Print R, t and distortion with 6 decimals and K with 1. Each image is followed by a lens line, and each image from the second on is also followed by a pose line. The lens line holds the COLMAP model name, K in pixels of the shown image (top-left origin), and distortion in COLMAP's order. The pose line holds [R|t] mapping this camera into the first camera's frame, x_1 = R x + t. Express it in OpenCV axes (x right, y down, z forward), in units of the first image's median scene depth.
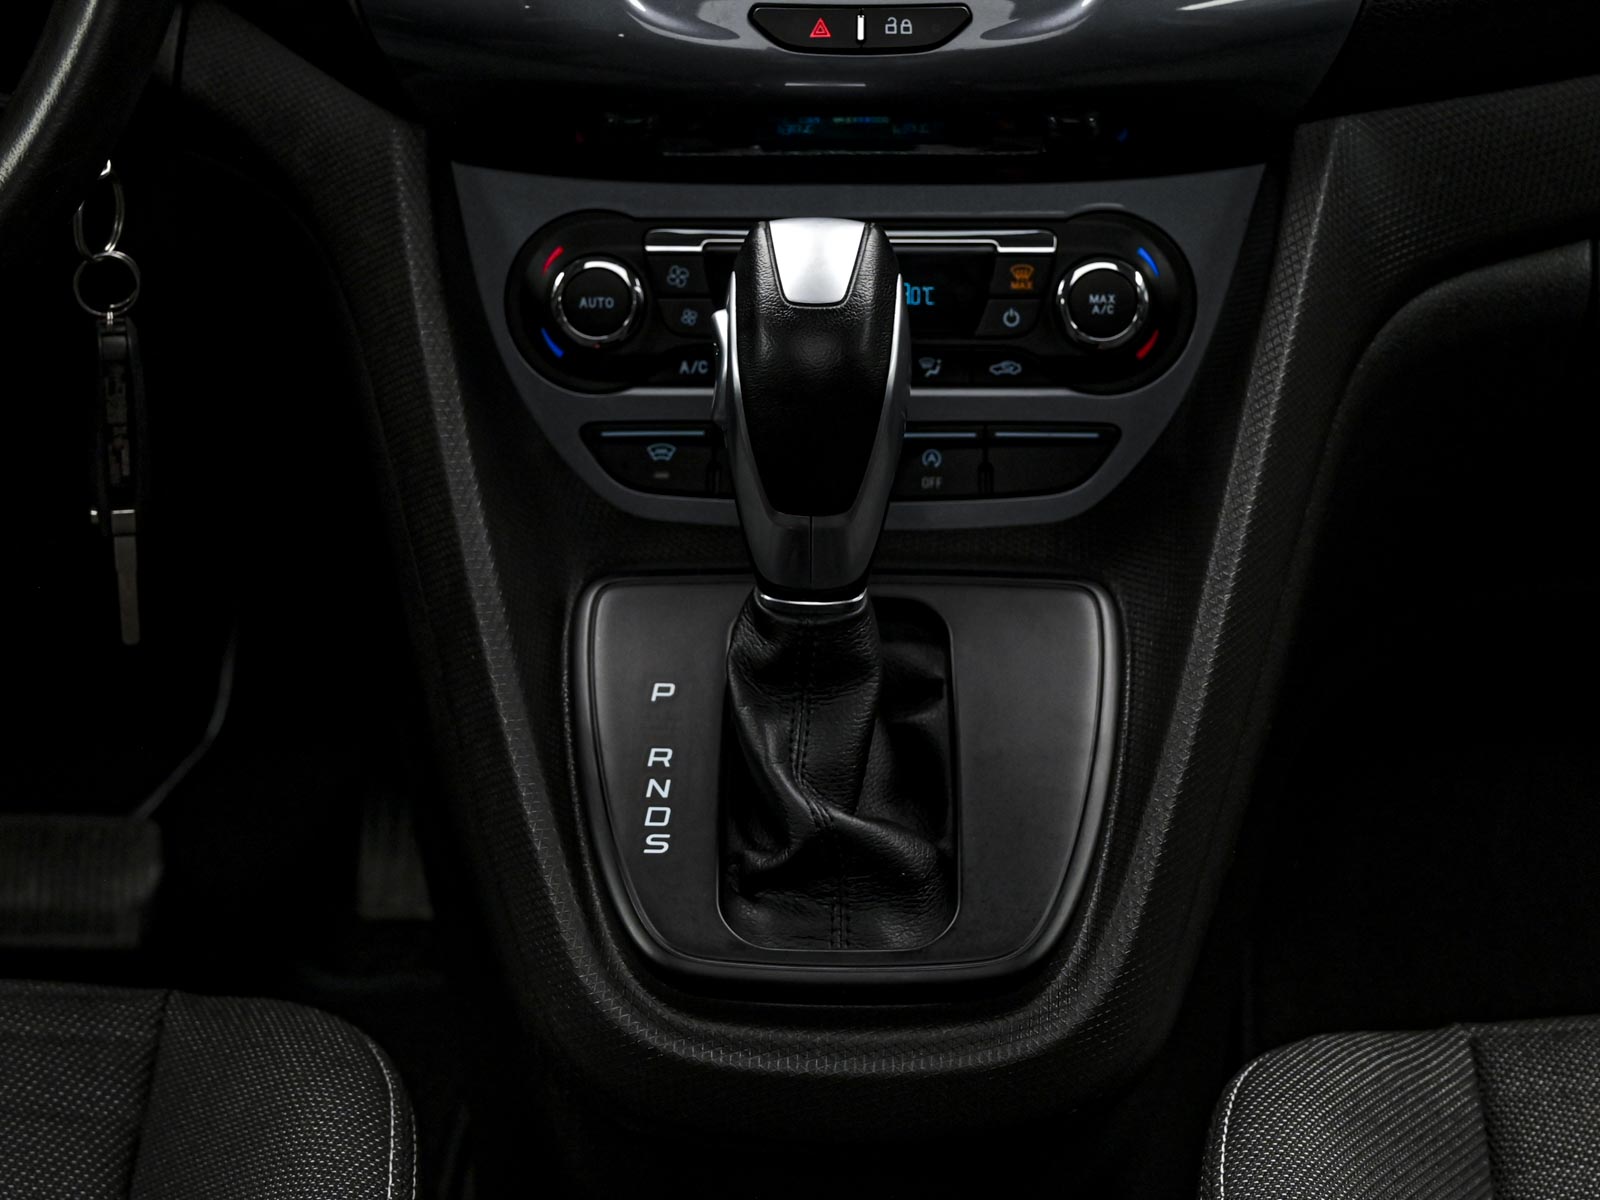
lens RADIAL K [[2596.6, 0, 808.1], [0, 2596.6, 601.2], [0, 0, 1]] dist [-0.070815, 0.000000]
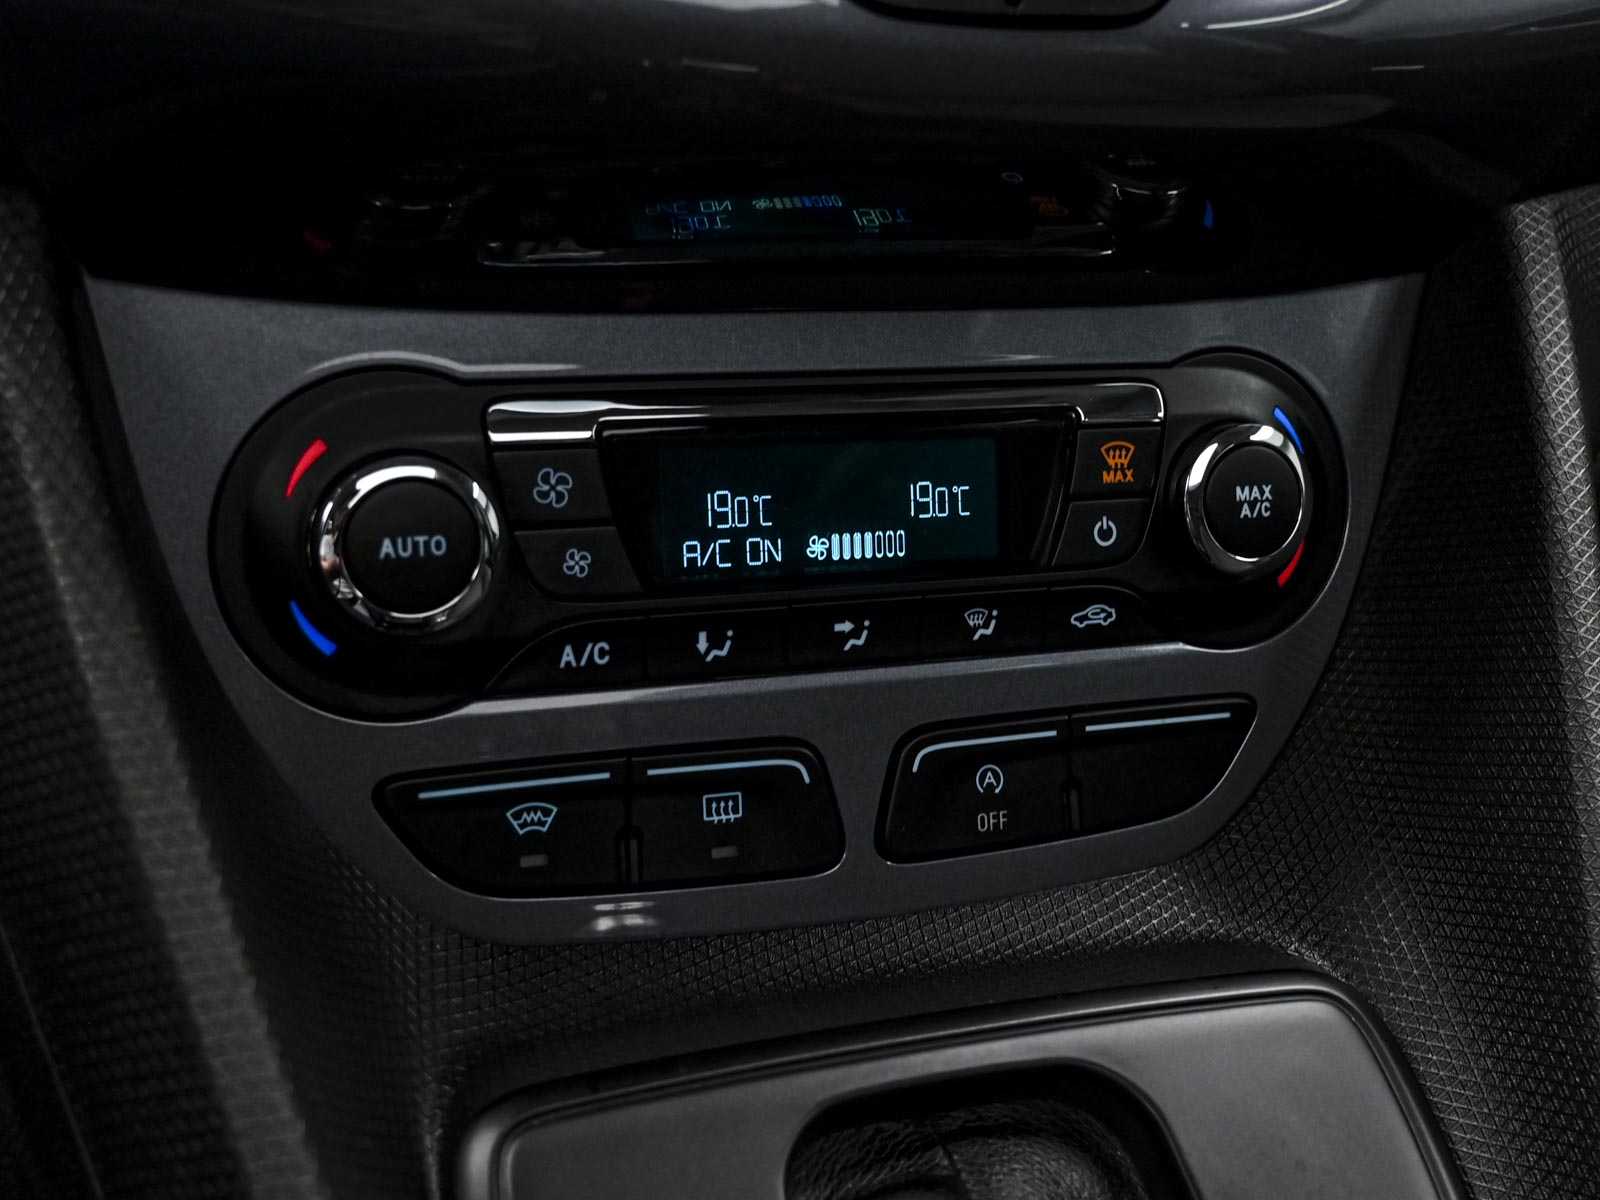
lens RADIAL K [[1945.6, 0, 803.4], [0, 1945.6, 588.1], [0, 0, 1]] dist [0.000472, 0.000000]
pose [[0.934938, -0.063308, 0.349118, -0.140758], [0.082234, 0.995824, -0.039645, -0.084110], [-0.345151, 0.065775, 0.936240, 0.606375]]
